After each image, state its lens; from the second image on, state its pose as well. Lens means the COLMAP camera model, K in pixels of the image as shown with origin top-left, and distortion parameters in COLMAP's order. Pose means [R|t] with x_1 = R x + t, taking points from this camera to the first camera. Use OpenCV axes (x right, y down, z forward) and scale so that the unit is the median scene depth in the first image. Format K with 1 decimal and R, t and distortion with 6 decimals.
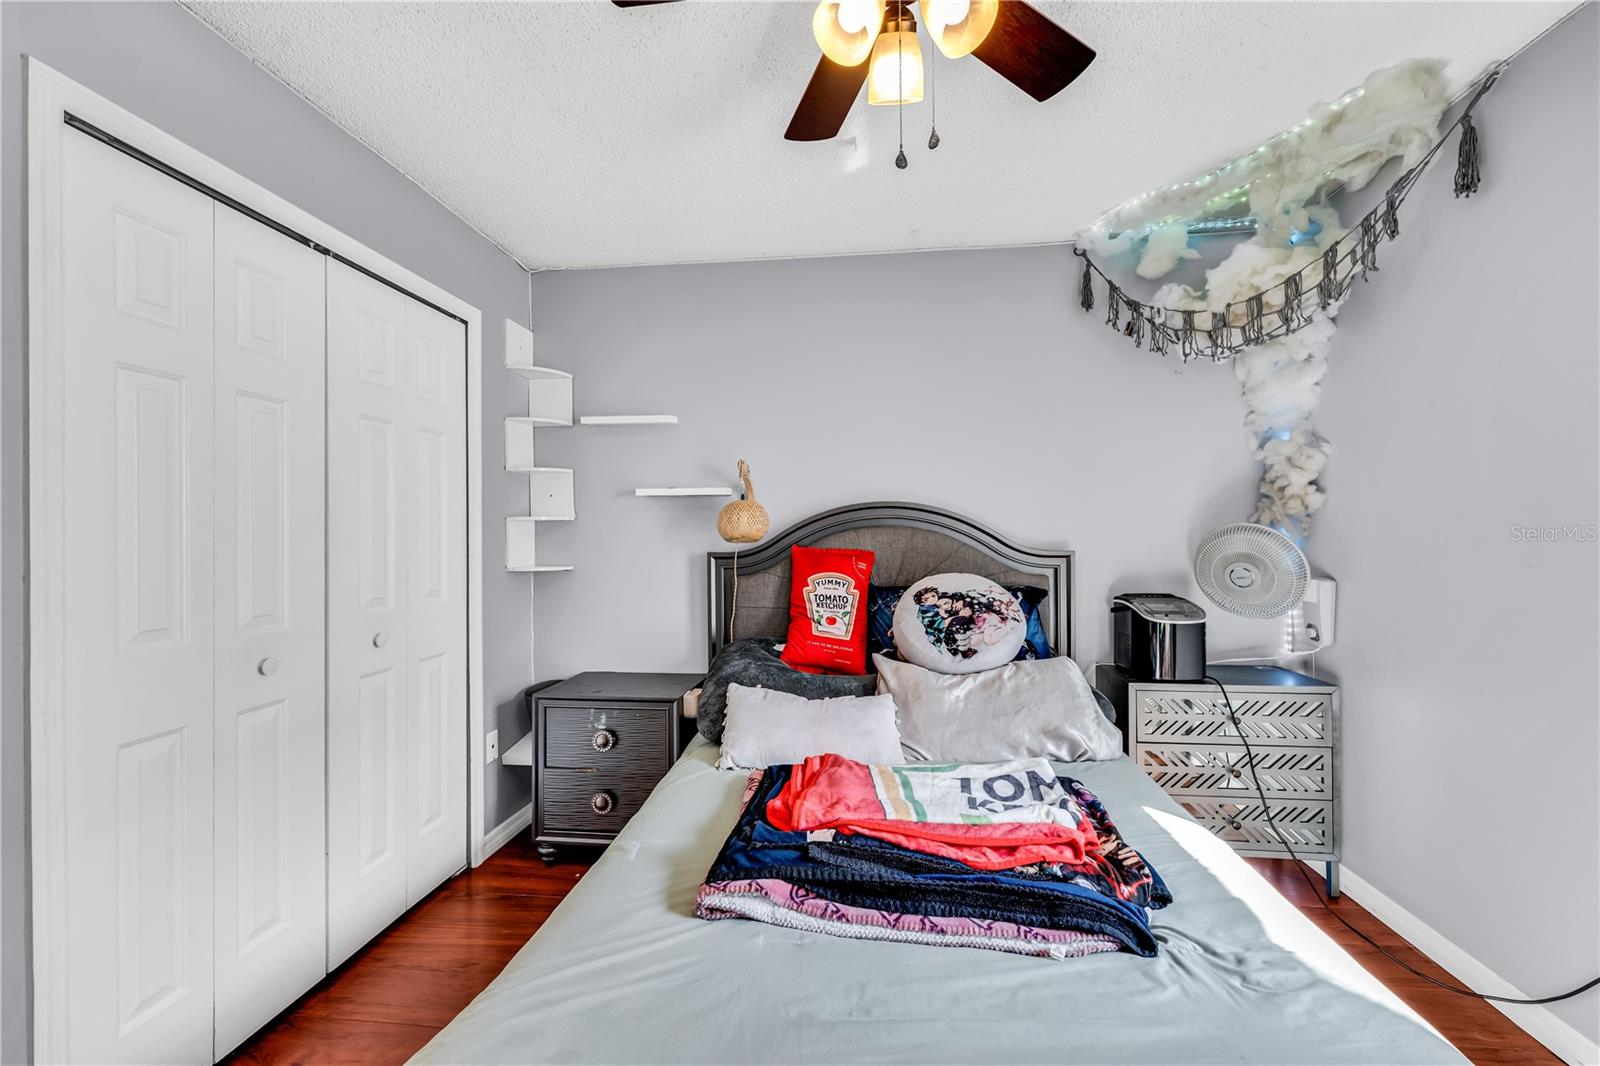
lens RADIAL K [[637.8, 0, 799.5], [0, 637.8, 532.2], [0, 0, 1]] dist [0.000042, 0.000180]
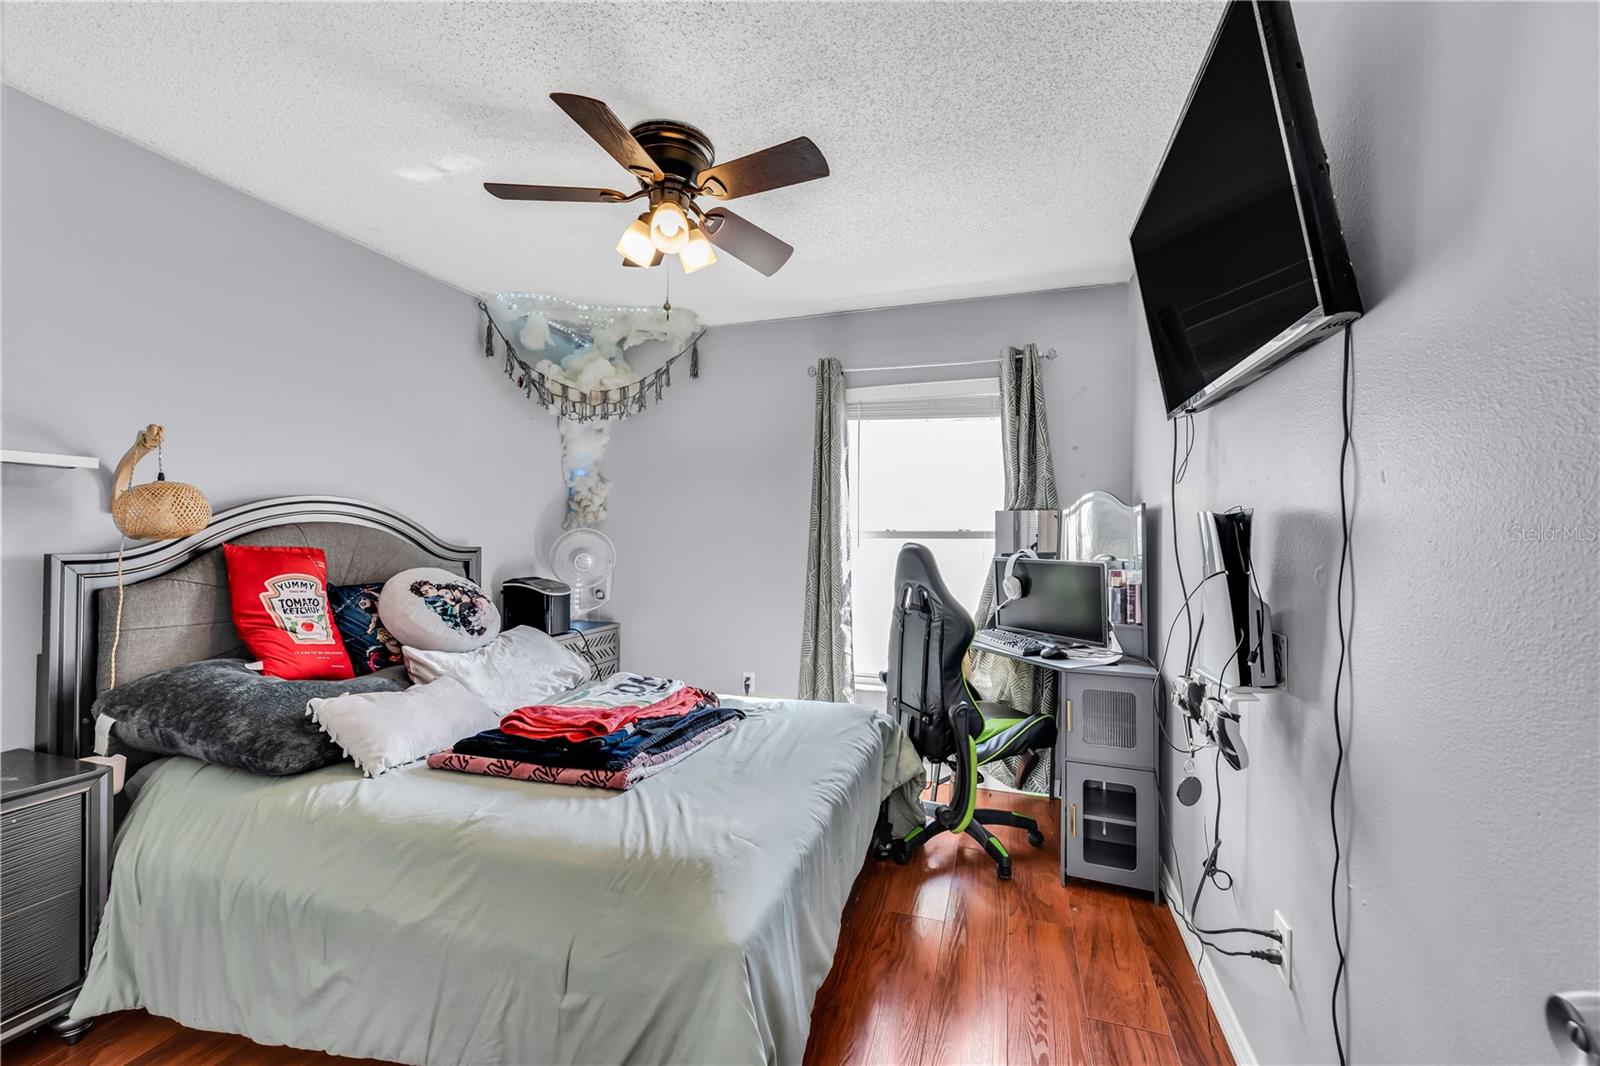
lens RADIAL K [[637.8, 0, 806.8], [0, 637.8, 528.8], [0, 0, 1]] dist [0.000042, 0.000180]
pose [[0.197604, 0.020899, 0.980059, -0.713481], [-0.012054, 0.999749, -0.018888, 0.010297], [-0.980208, -0.008081, 0.197806, 0.142430]]
